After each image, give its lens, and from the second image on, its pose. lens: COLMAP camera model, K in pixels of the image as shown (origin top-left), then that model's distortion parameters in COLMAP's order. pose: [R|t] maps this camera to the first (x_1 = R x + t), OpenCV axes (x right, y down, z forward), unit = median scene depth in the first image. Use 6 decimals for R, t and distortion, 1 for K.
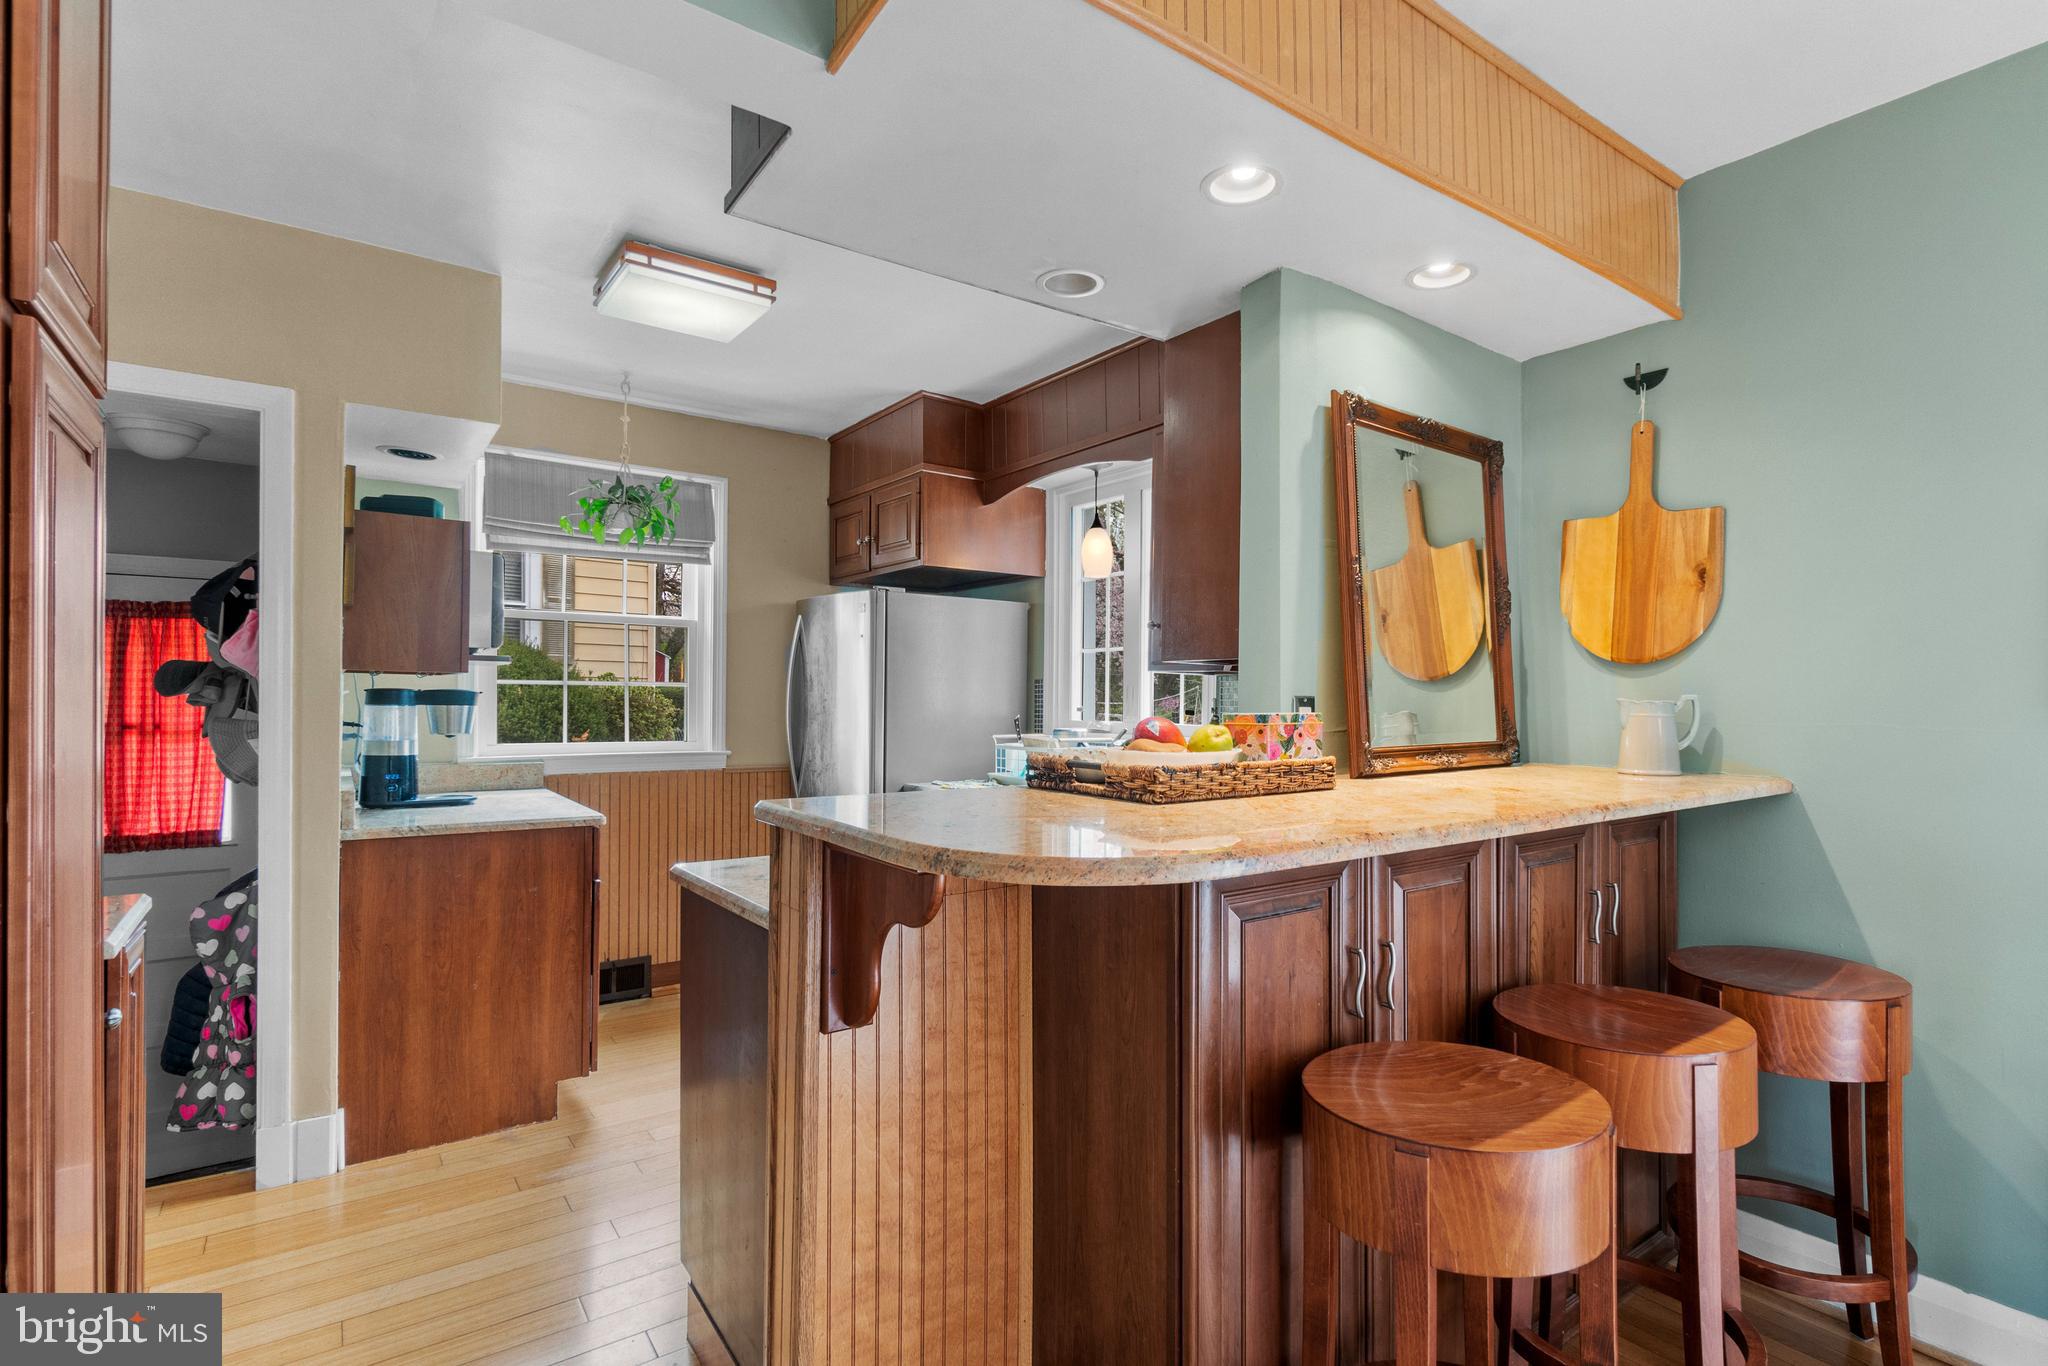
lens RADIAL K [[943.2, 0, 1024.0], [0, 943.2, 683.0], [0, 0, 1]] dist [-0.000007, 0.000020]
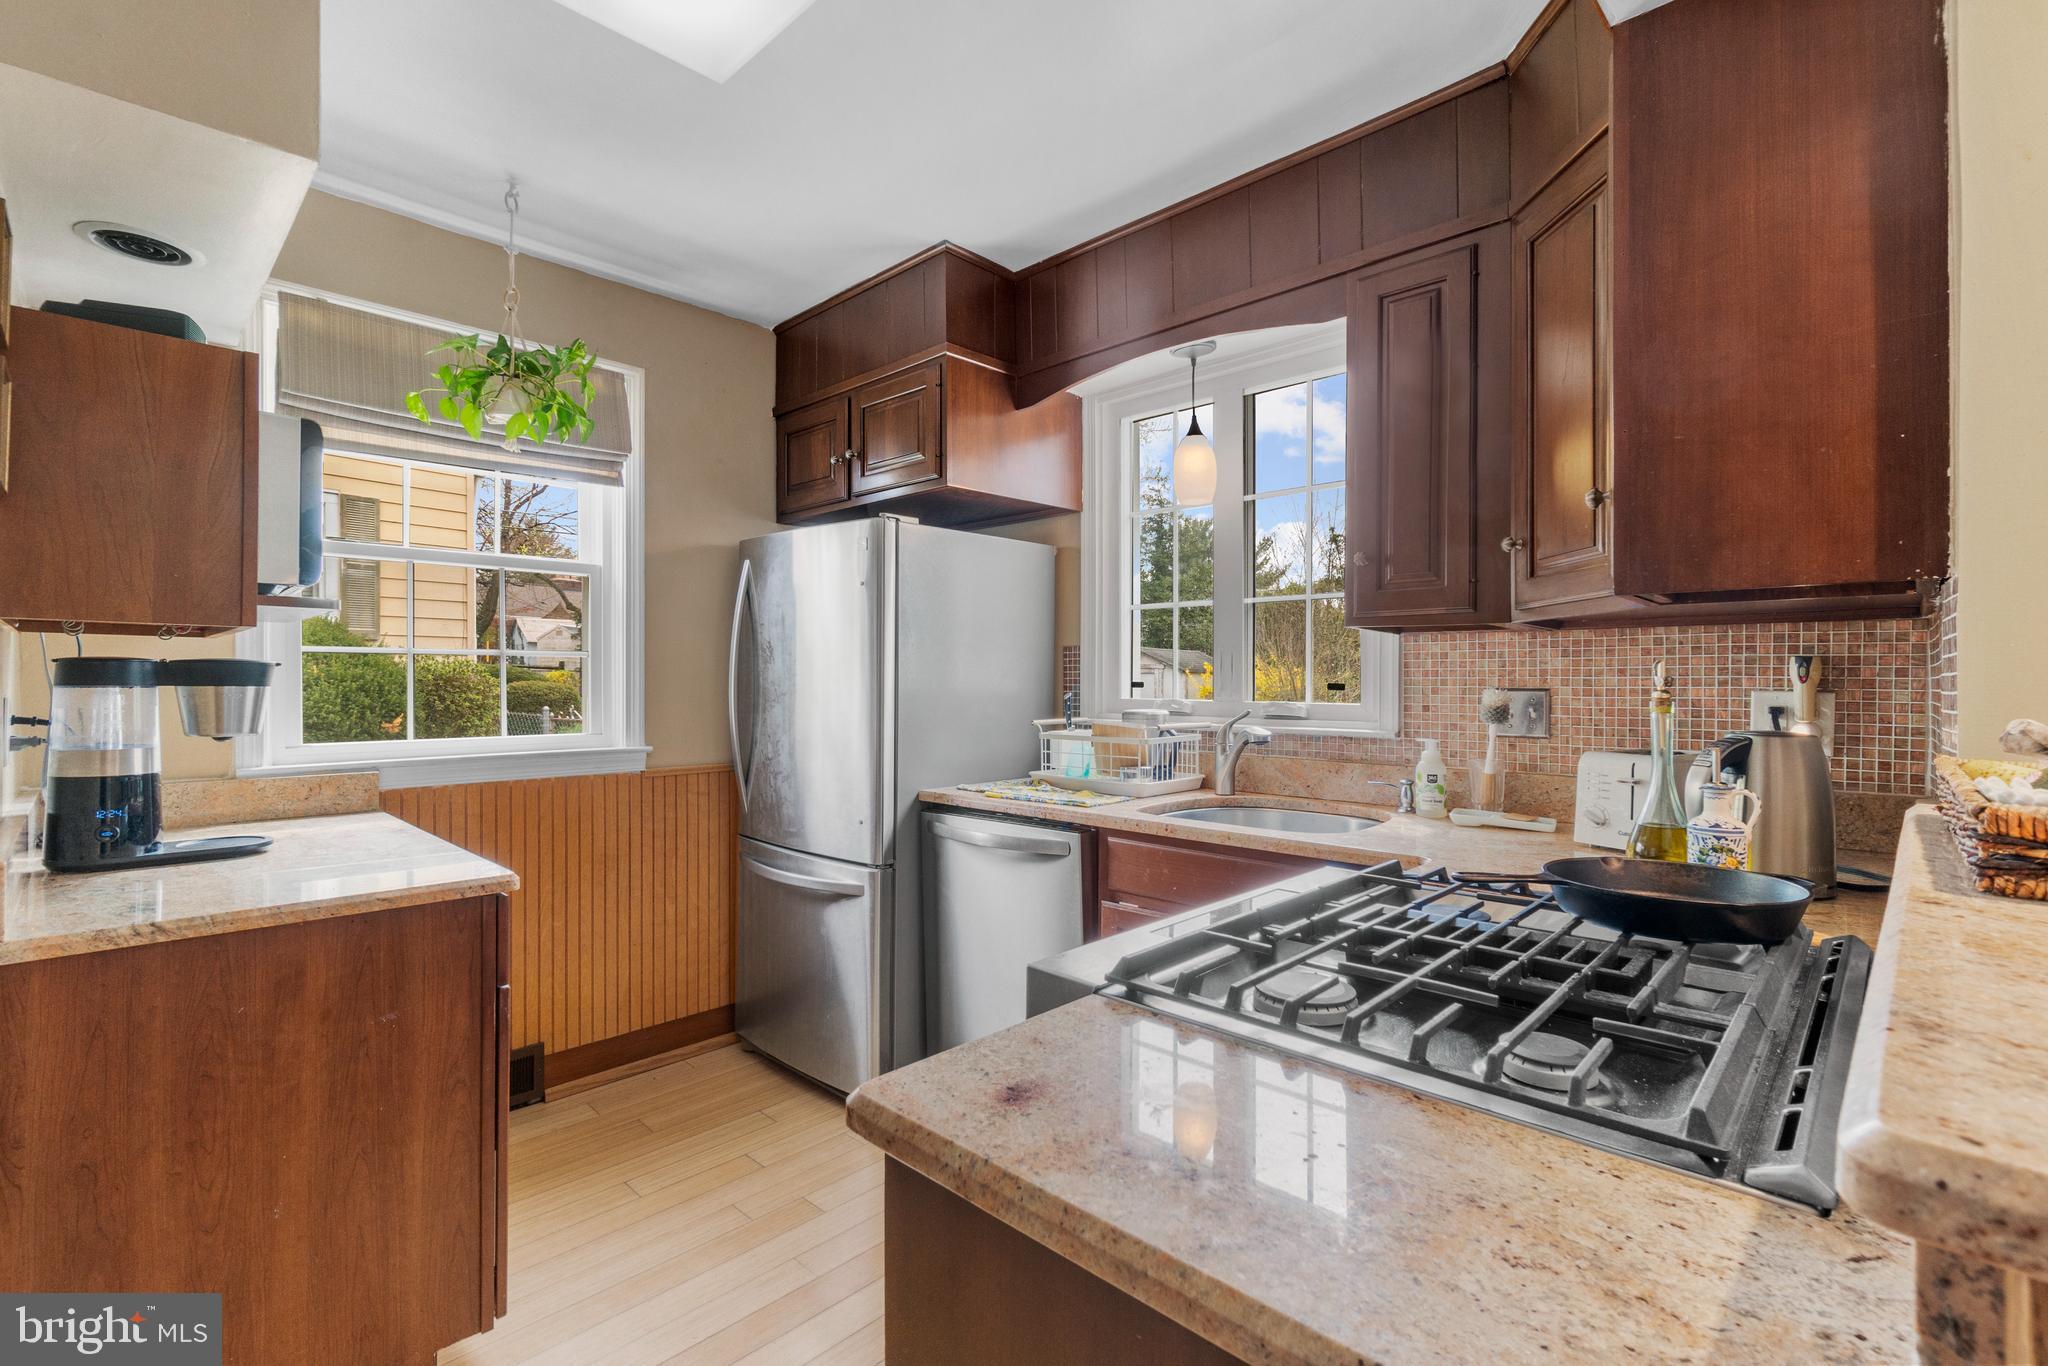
lens RADIAL K [[896.9, 0, 957.2], [0, 896.9, 666.2], [0, 0, 1]] dist [0.000233, -0.000083]
pose [[0.990549, -0.005375, 0.137057, -0.197289], [0.004558, 0.999970, 0.006275, 0.008249], [-0.137087, -0.005591, 0.990543, 0.327719]]
